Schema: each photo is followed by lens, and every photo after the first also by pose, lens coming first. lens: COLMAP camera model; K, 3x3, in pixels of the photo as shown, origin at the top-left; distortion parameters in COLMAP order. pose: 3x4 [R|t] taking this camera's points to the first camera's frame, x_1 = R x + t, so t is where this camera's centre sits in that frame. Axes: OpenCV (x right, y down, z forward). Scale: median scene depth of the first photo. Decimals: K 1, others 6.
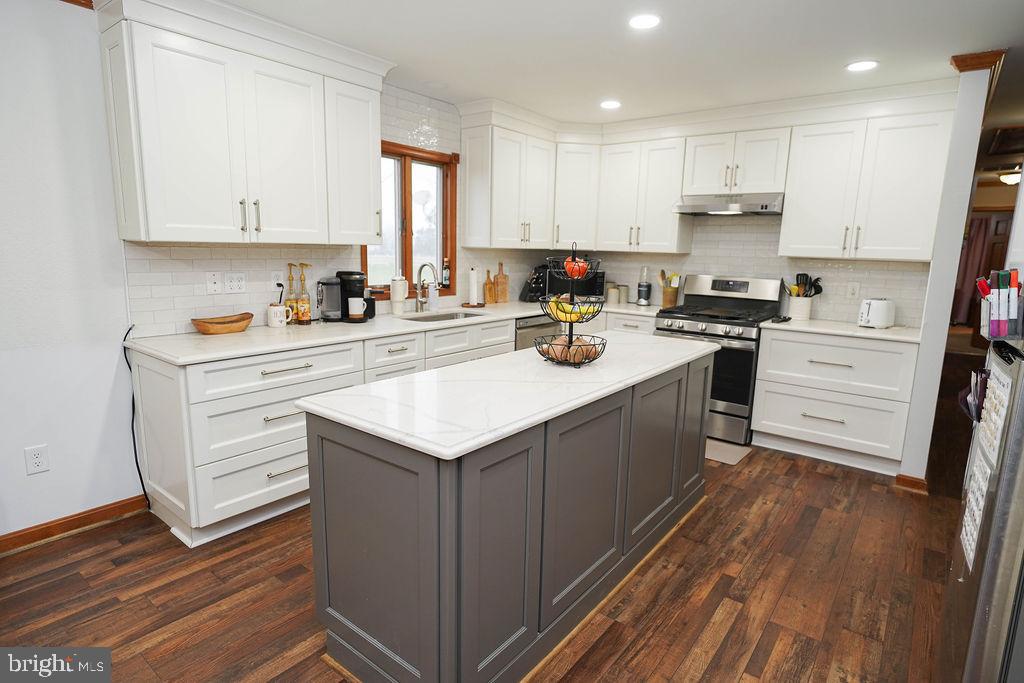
lens RADIAL K [[537.7, 0, 508.2], [0, 537.7, 342.5], [0, 0, 1]] dist [-0.007416, -0.000884]
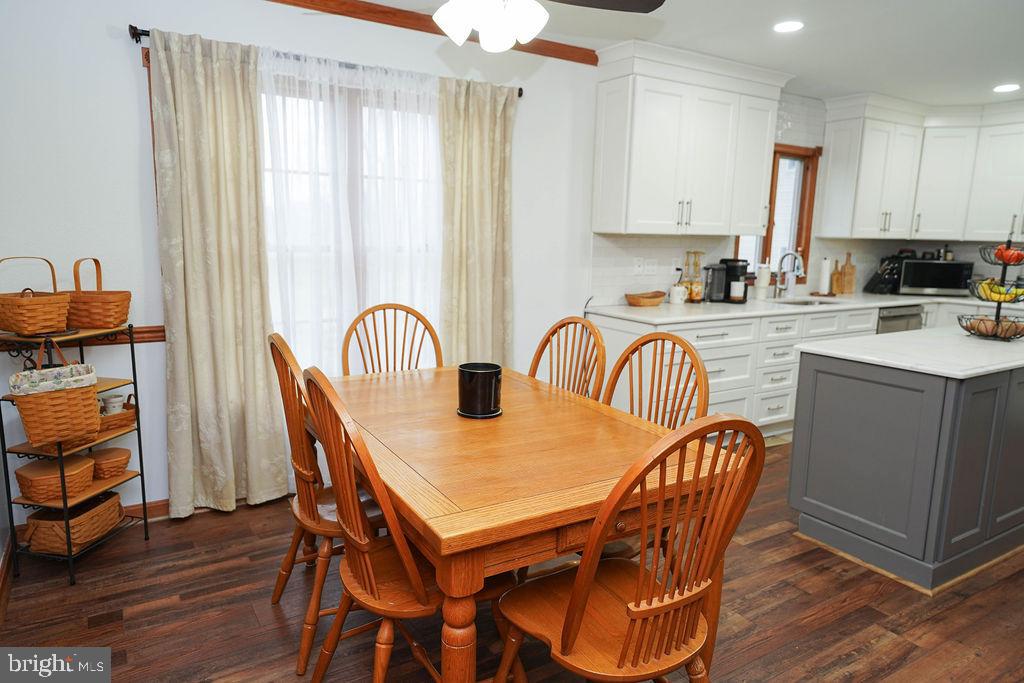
lens RADIAL K [[641.0, 0, 516.3], [0, 641.0, 341.8], [0, 0, 1]] dist [0.015111, 0.000766]
pose [[0.942669, 0.054641, -0.329225, -0.230110], [-0.058706, 0.998272, -0.002413, 0.063321], [0.328524, 0.021602, 0.944249, -0.372111]]
